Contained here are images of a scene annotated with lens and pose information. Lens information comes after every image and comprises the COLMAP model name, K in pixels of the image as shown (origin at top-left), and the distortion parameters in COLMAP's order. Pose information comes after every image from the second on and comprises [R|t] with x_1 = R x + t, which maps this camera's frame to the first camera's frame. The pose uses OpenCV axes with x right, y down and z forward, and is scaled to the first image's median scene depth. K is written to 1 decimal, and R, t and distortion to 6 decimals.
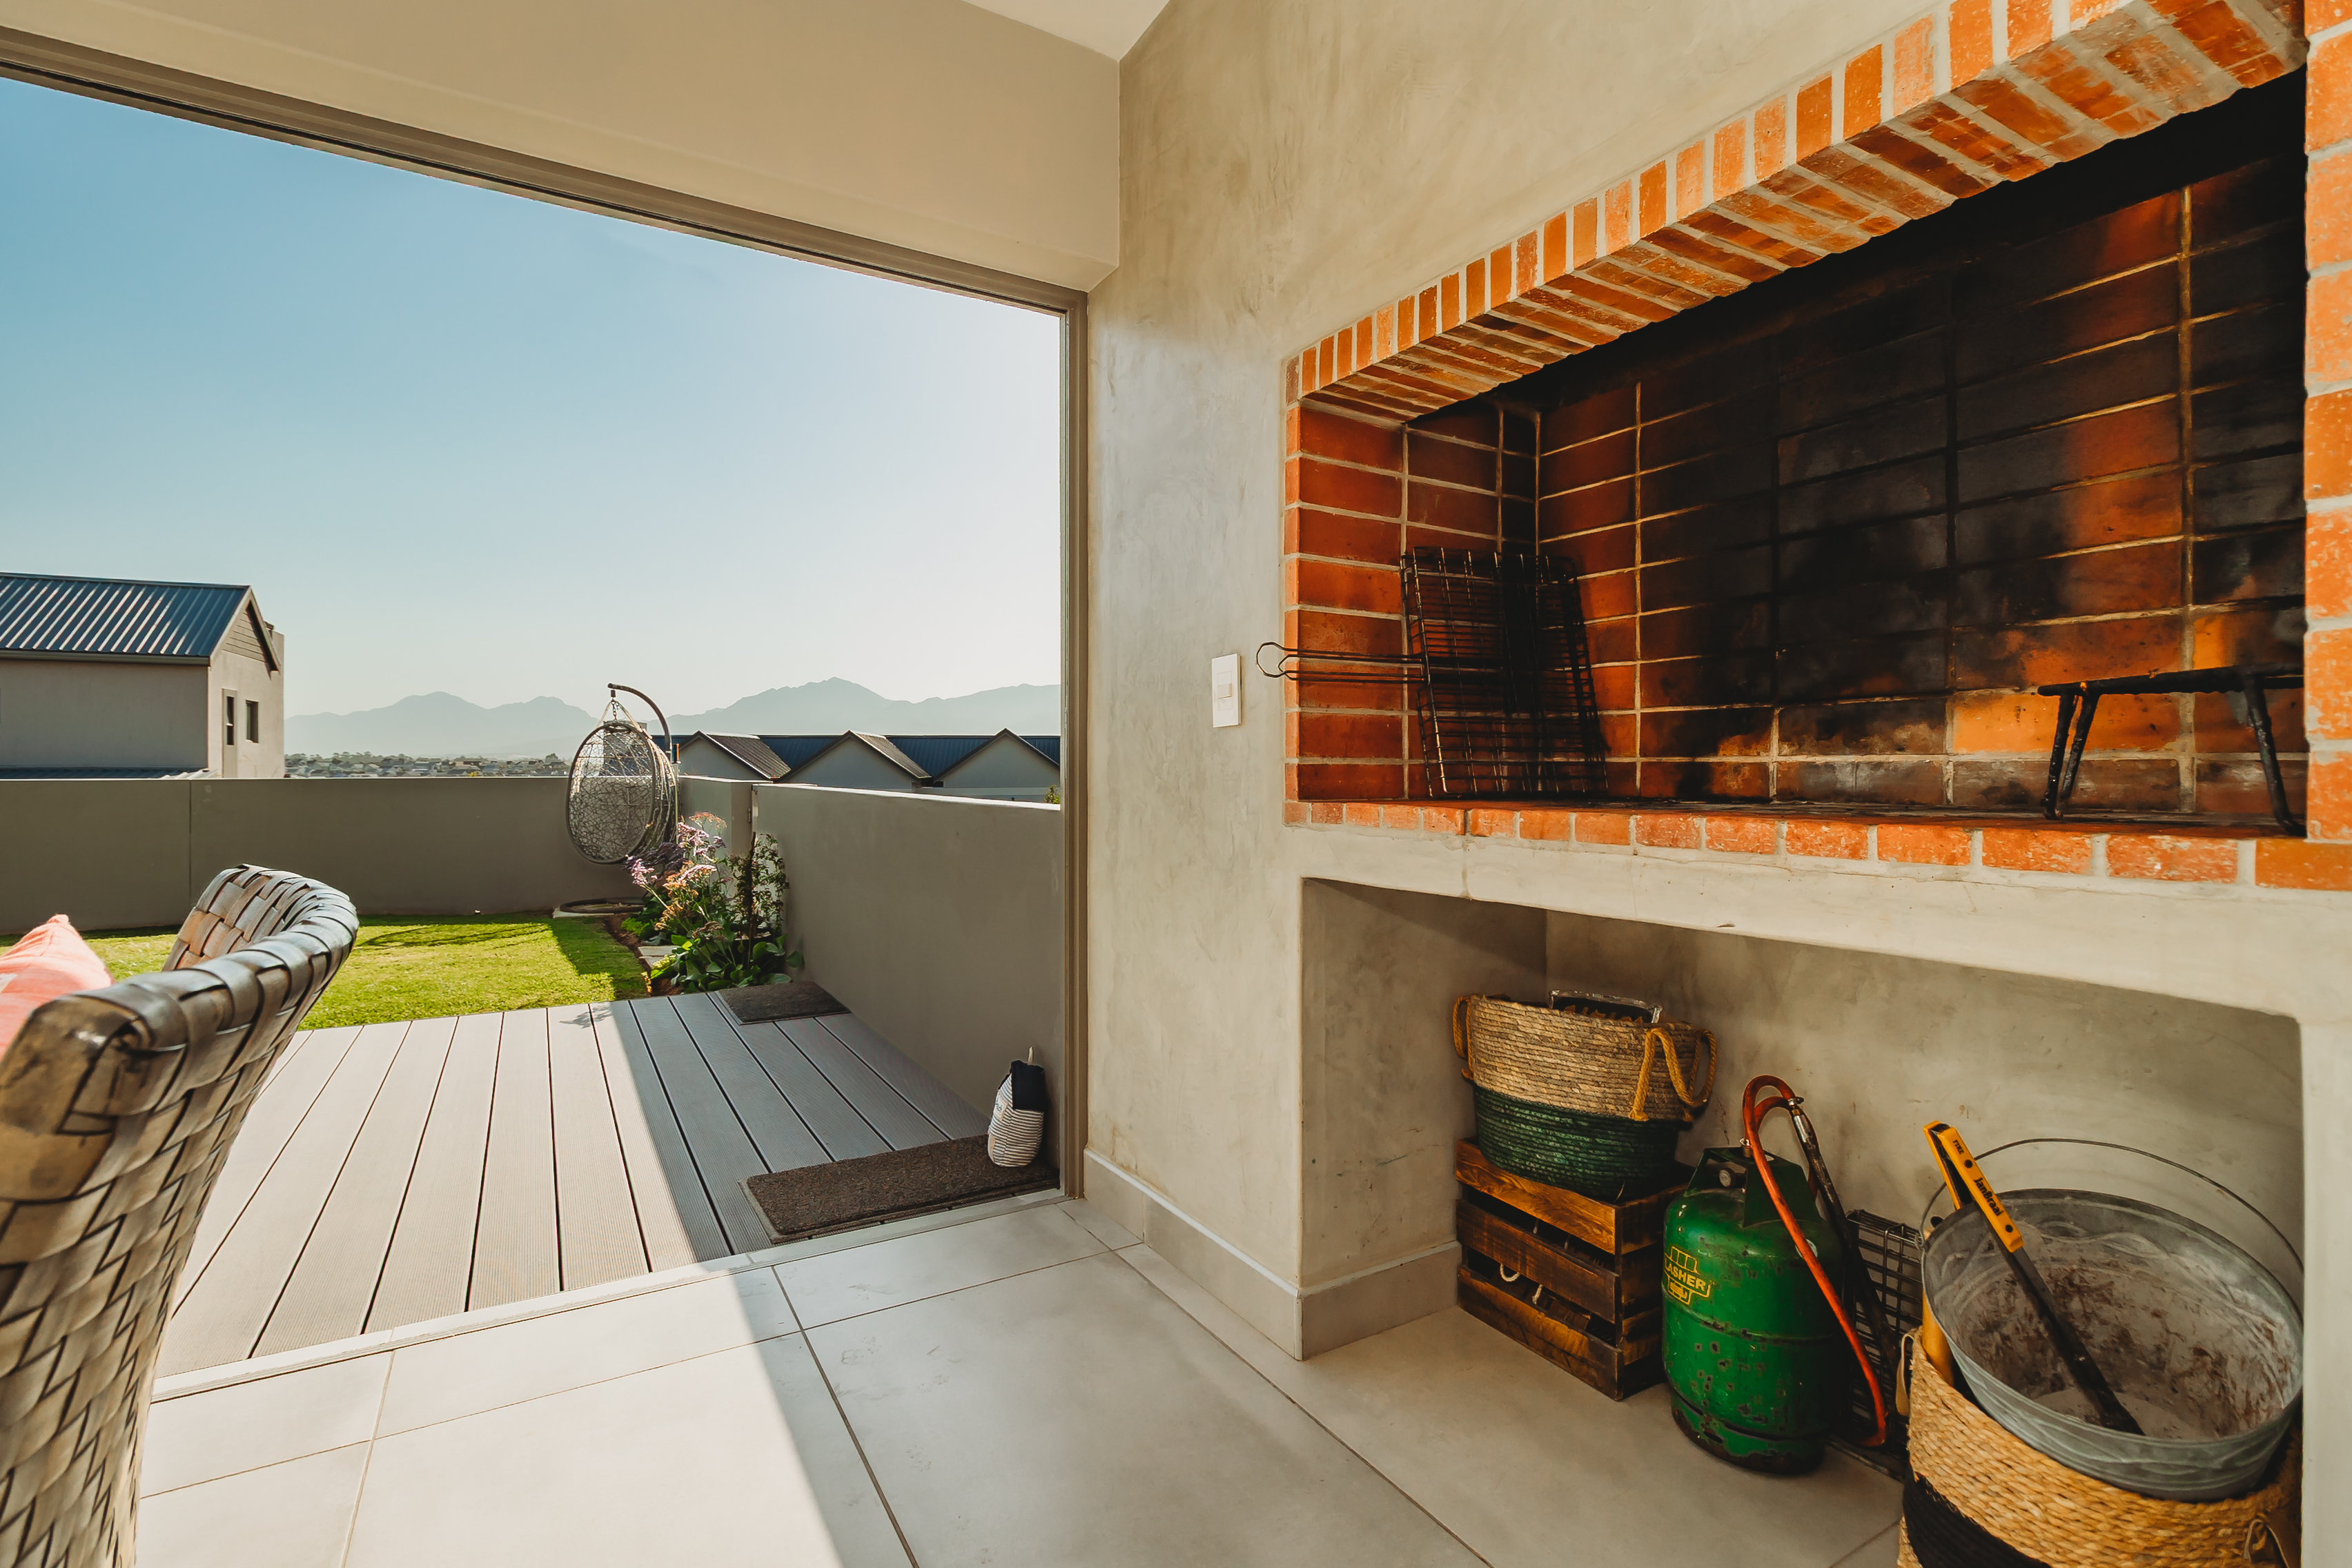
lens RADIAL K [[1103.2, 0, 1173.5], [0, 1103.2, 746.5], [0, 0, 1]] dist [-0.000668, -0.000500]
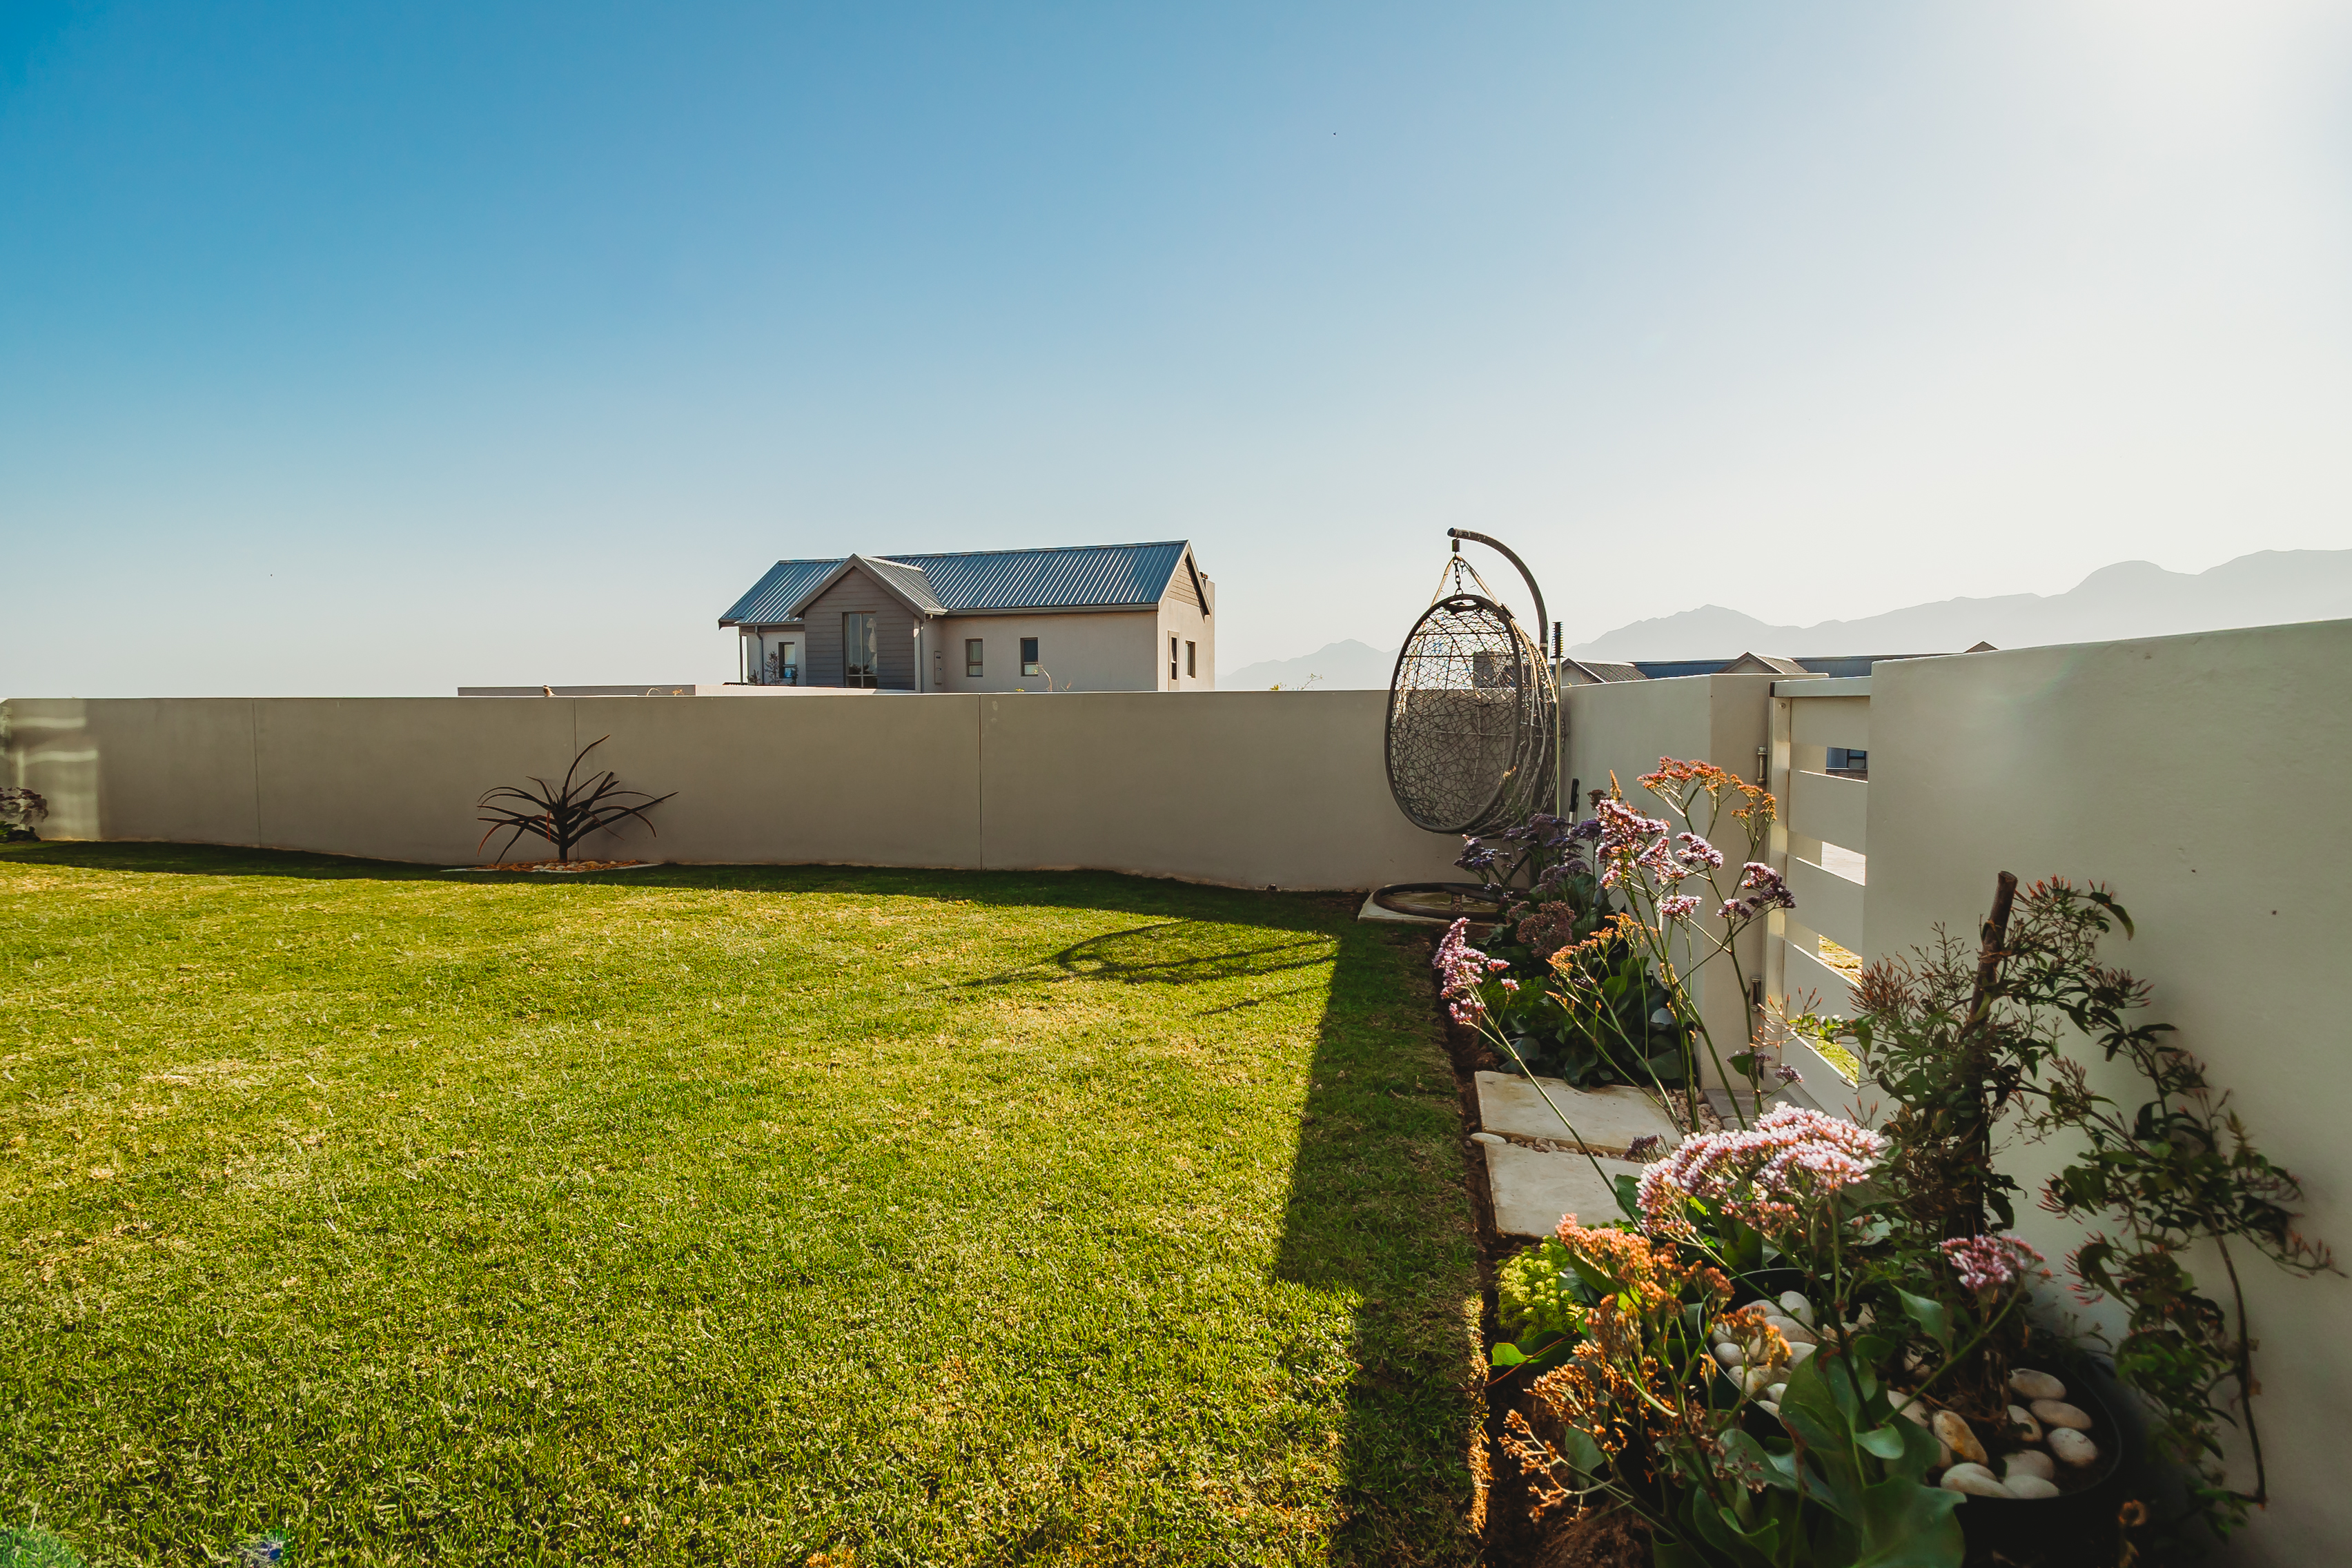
lens RADIAL K [[1053.1, 0, 1176.0], [0, 1053.1, 784.0], [0, 0, 1]] dist [0.000894, -0.000024]
pose [[0.727308, 0.048951, -0.684563, -0.086710], [0.015808, 0.995994, 0.088015, 0.010479], [0.686129, -0.074835, 0.723621, 0.184774]]
